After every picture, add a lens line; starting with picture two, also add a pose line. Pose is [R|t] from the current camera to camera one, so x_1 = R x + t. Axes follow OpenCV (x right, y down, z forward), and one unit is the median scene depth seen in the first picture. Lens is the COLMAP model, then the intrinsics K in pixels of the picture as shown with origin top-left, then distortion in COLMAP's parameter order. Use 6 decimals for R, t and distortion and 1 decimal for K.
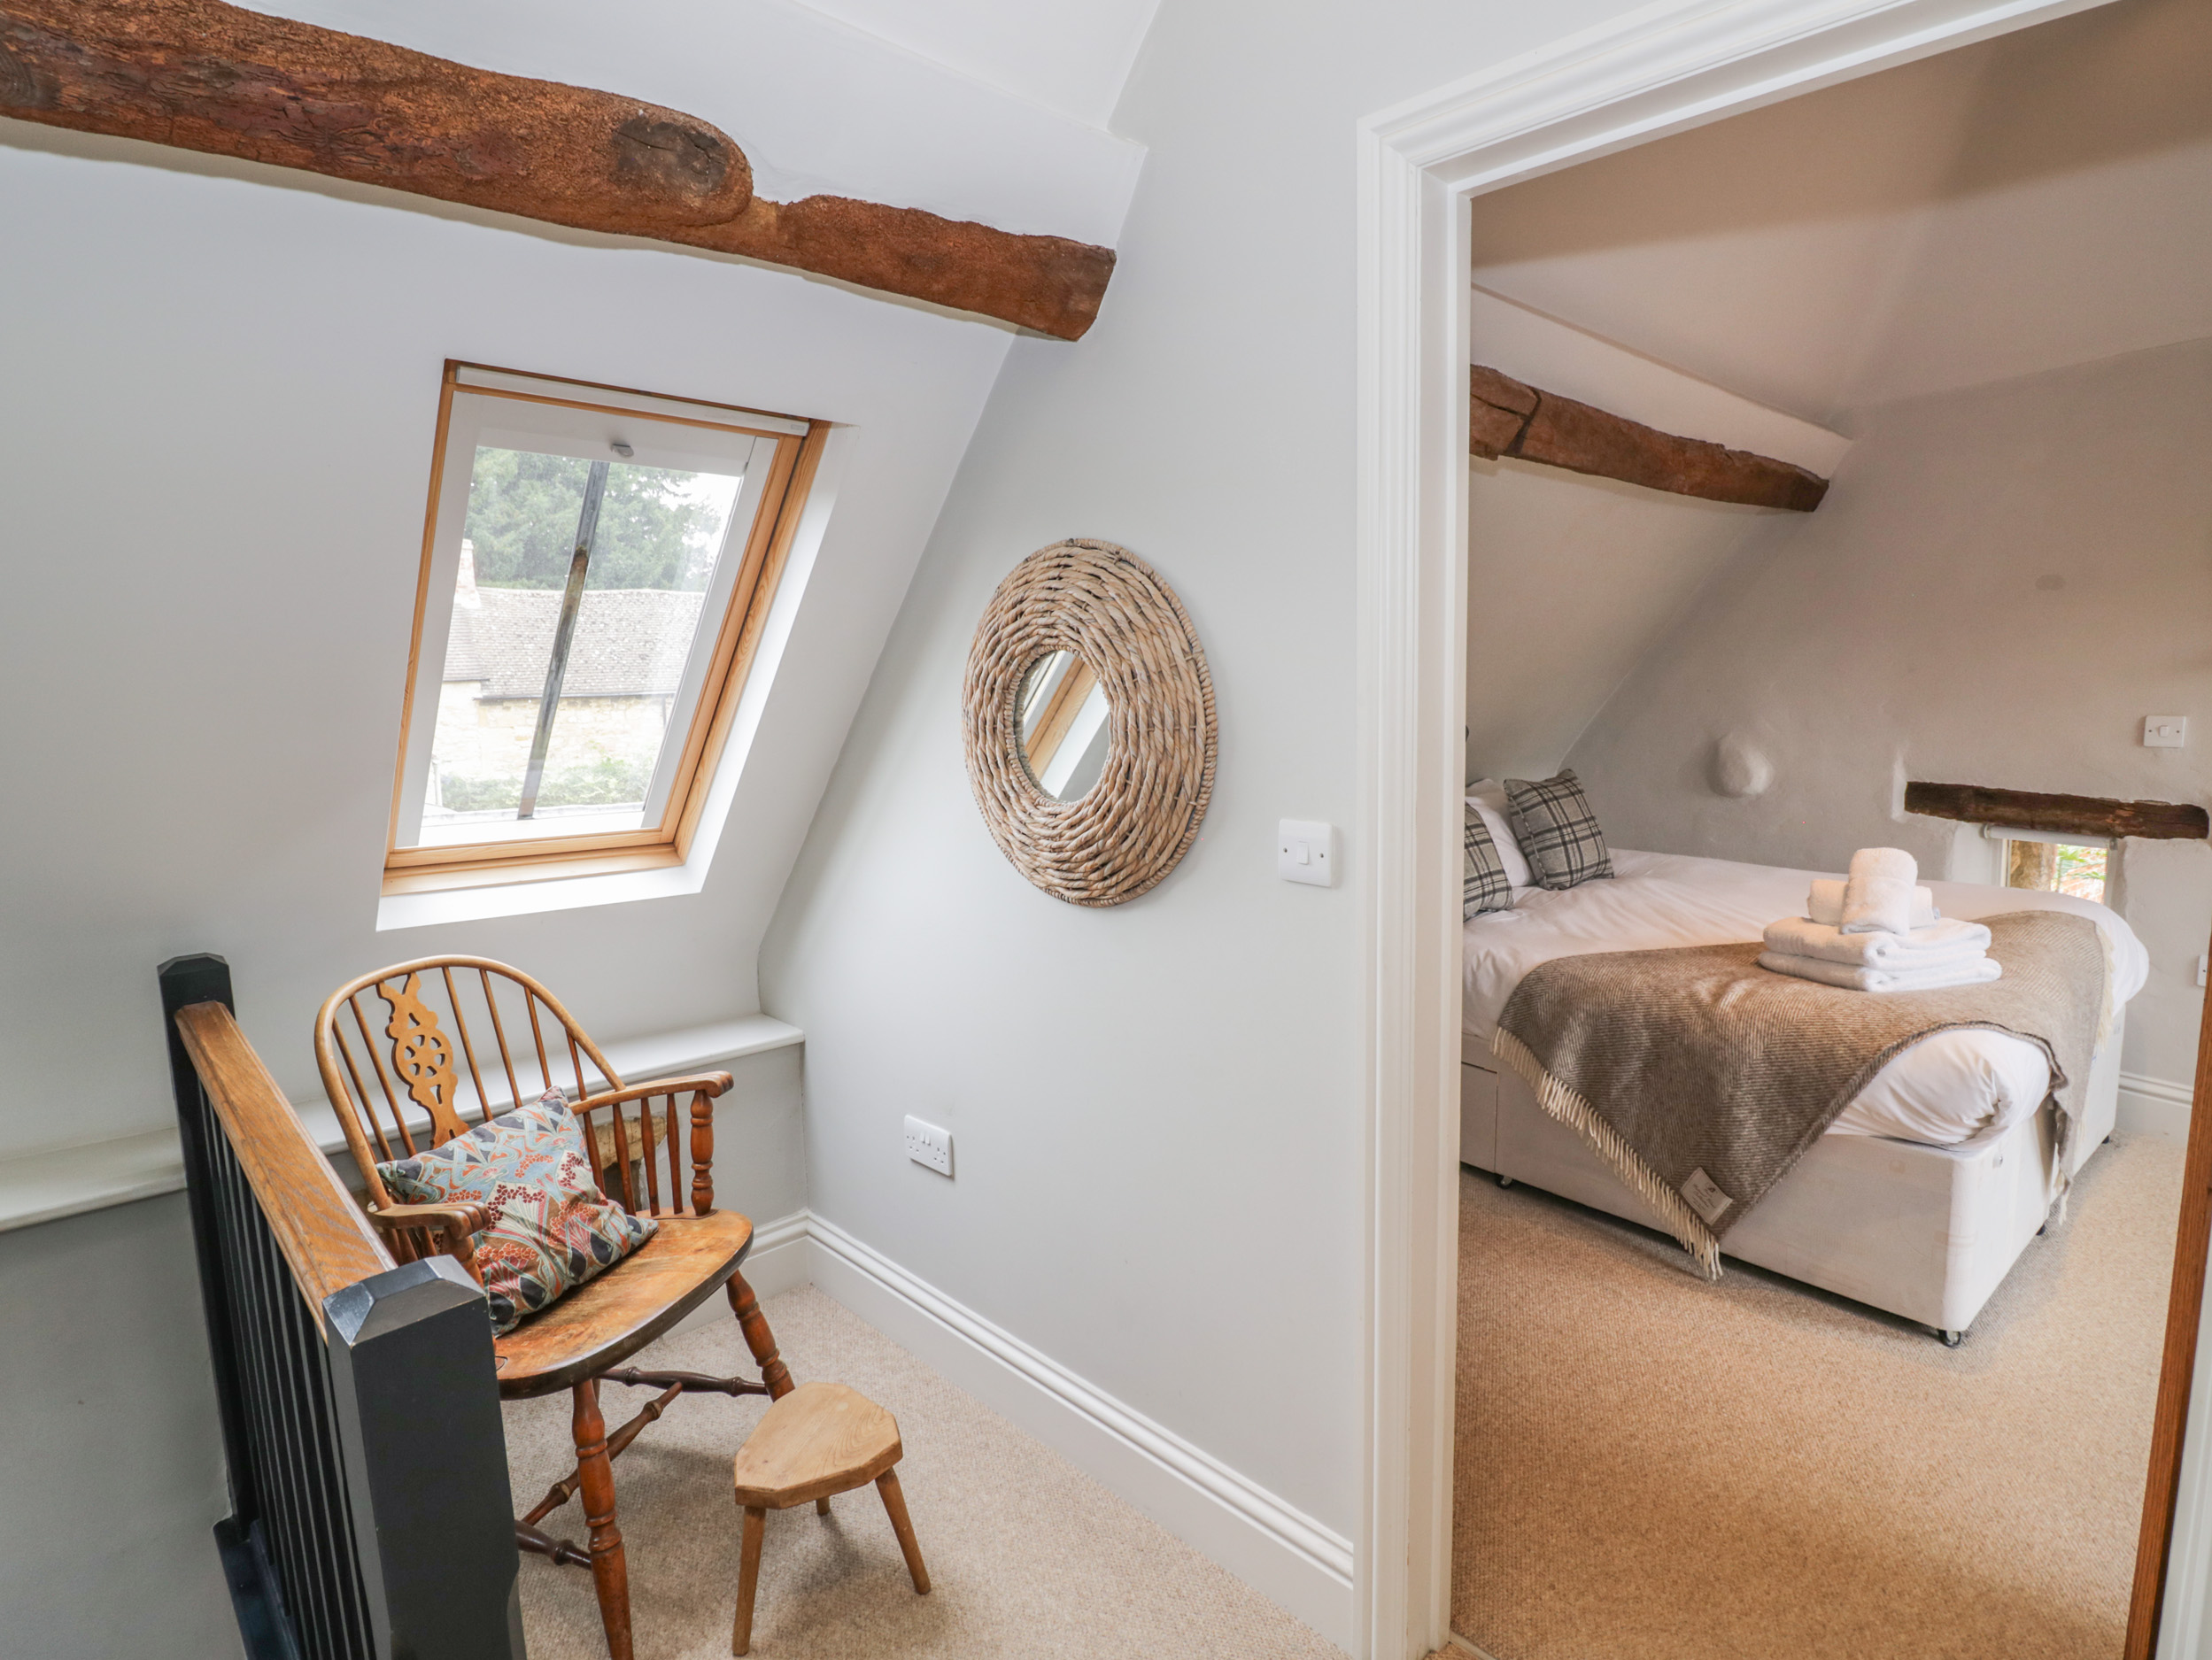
lens RADIAL K [[1202.4, 0, 1106.8], [0, 1202.4, 839.9], [0, 0, 1]] dist [0.001205, 0.000156]
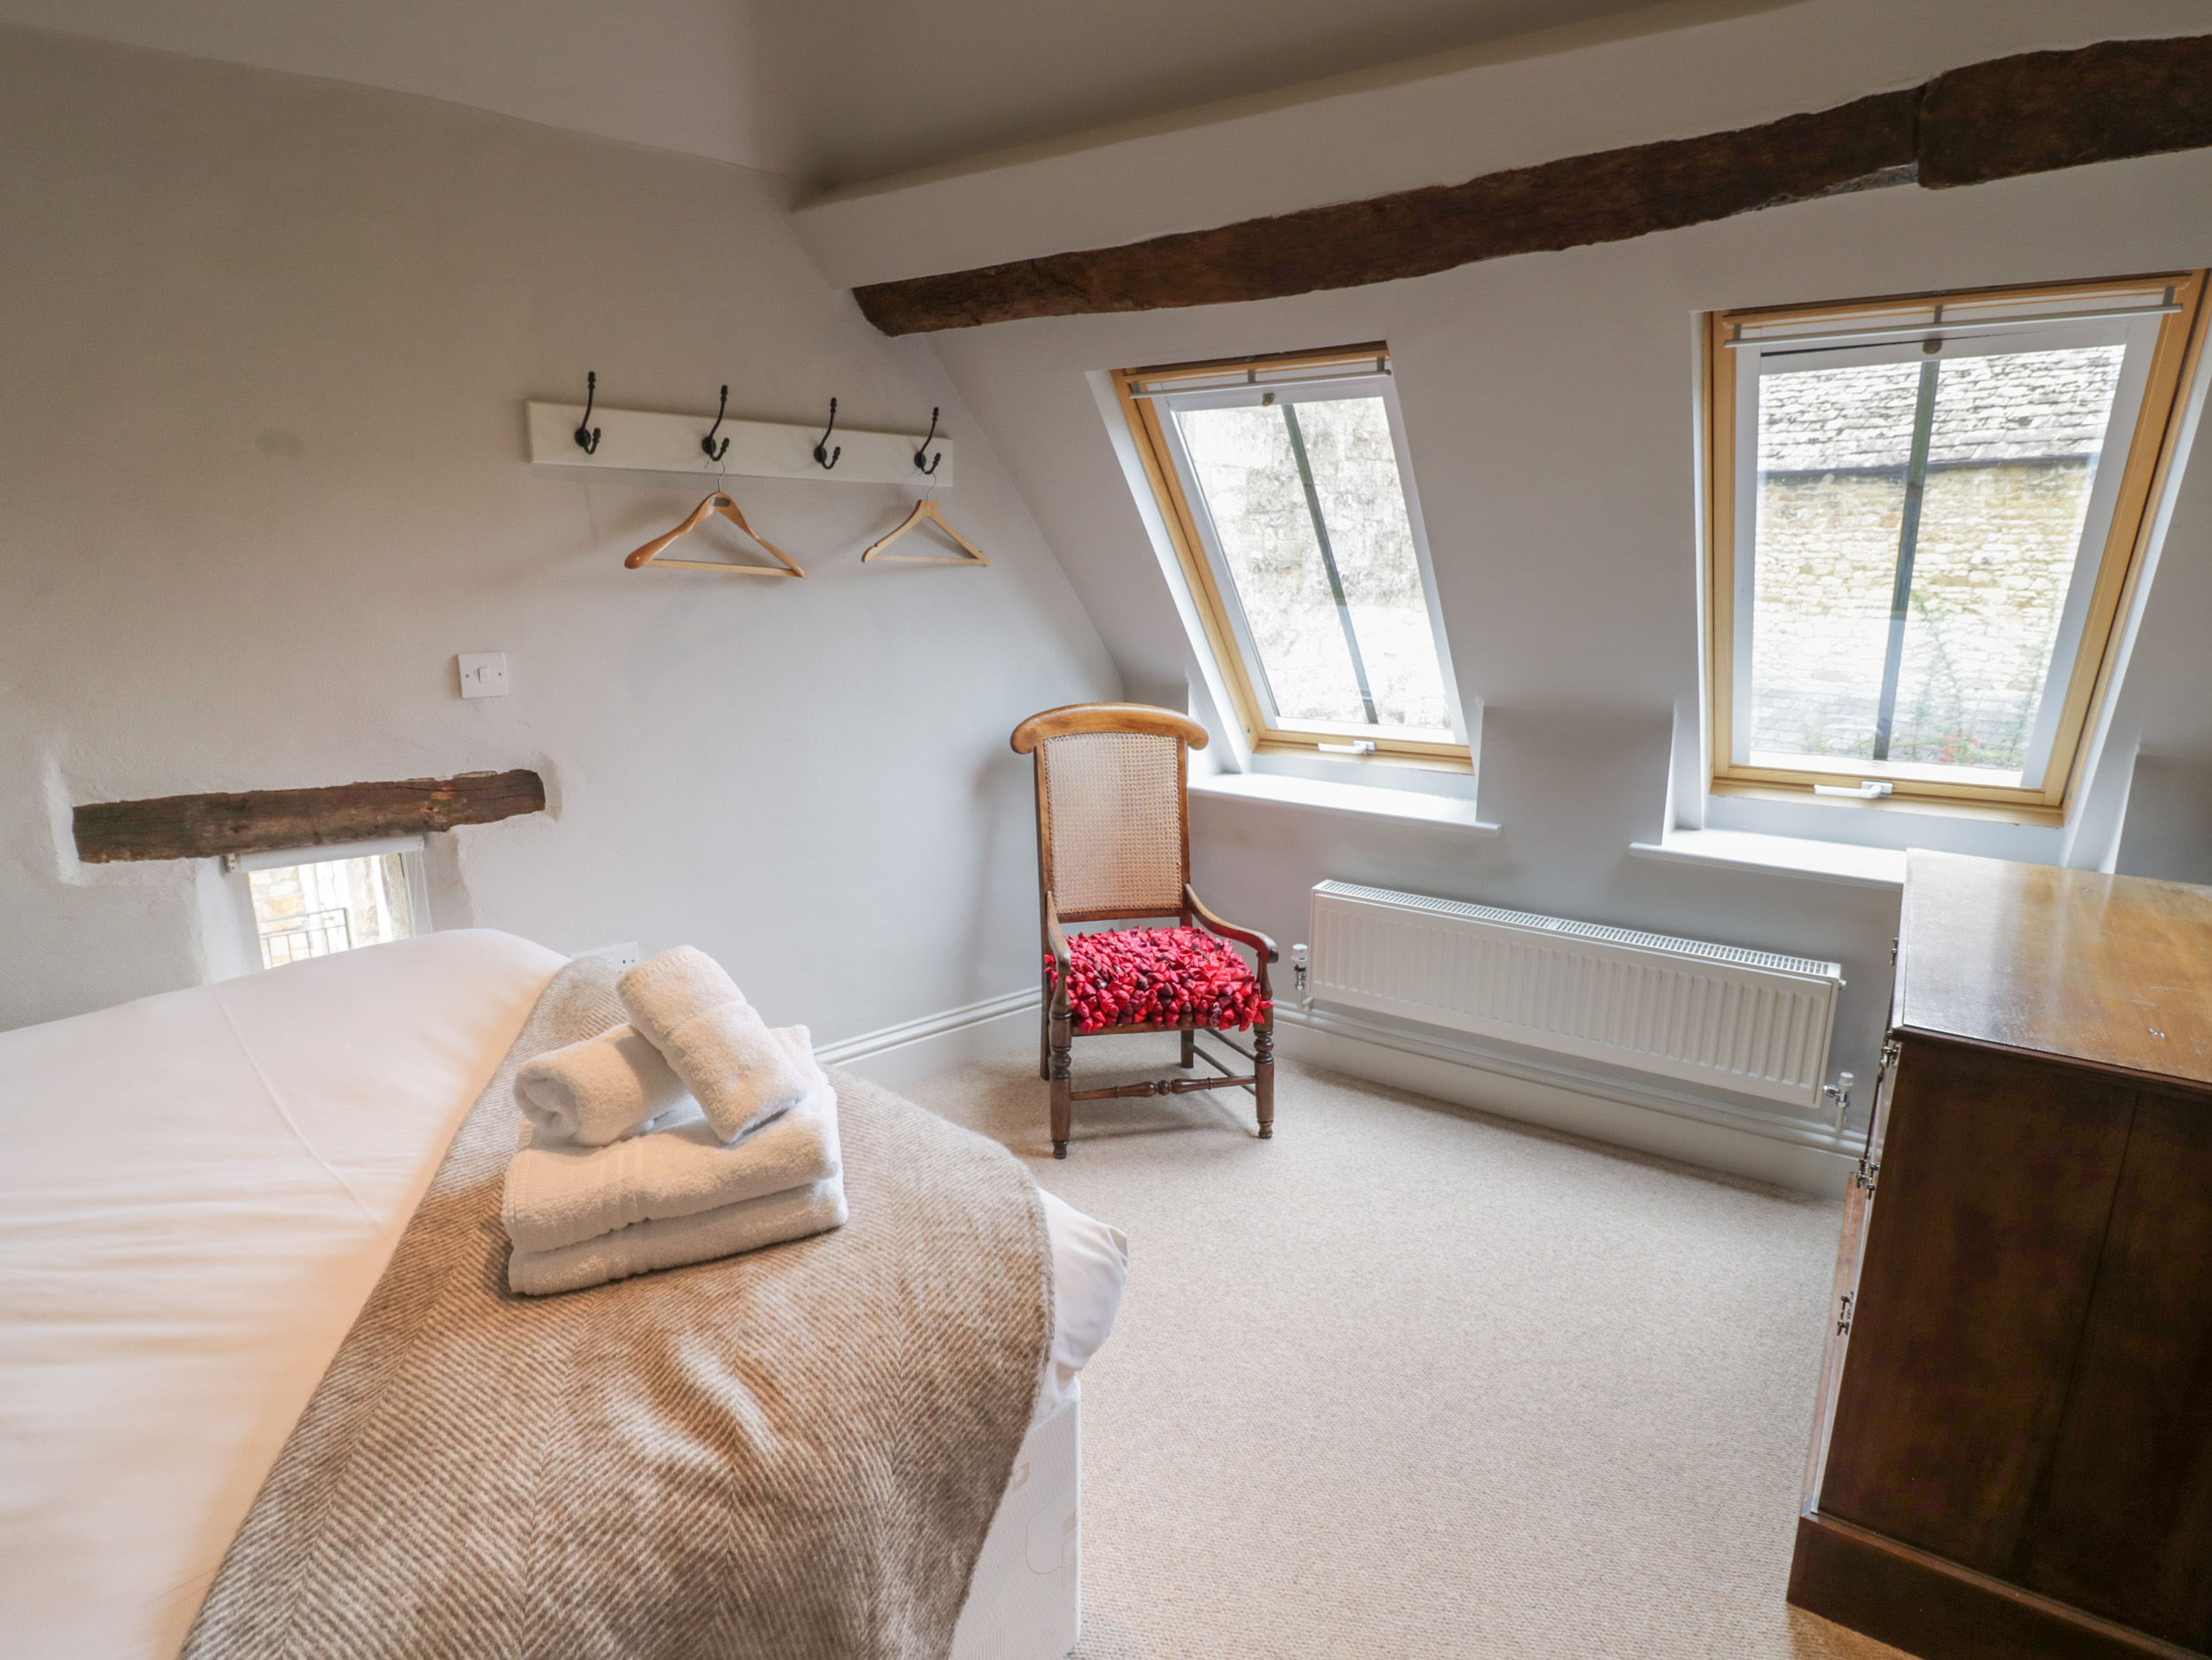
lens RADIAL K [[1202.4, 0, 1104.3], [0, 1202.4, 826.2], [0, 0, 1]] dist [0.001205, 0.000156]
pose [[-0.127087, -0.199548, 0.971612, 0.117524], [0.141967, 0.965810, 0.216925, -0.102263], [-0.981679, 0.165505, -0.094412, 0.696684]]
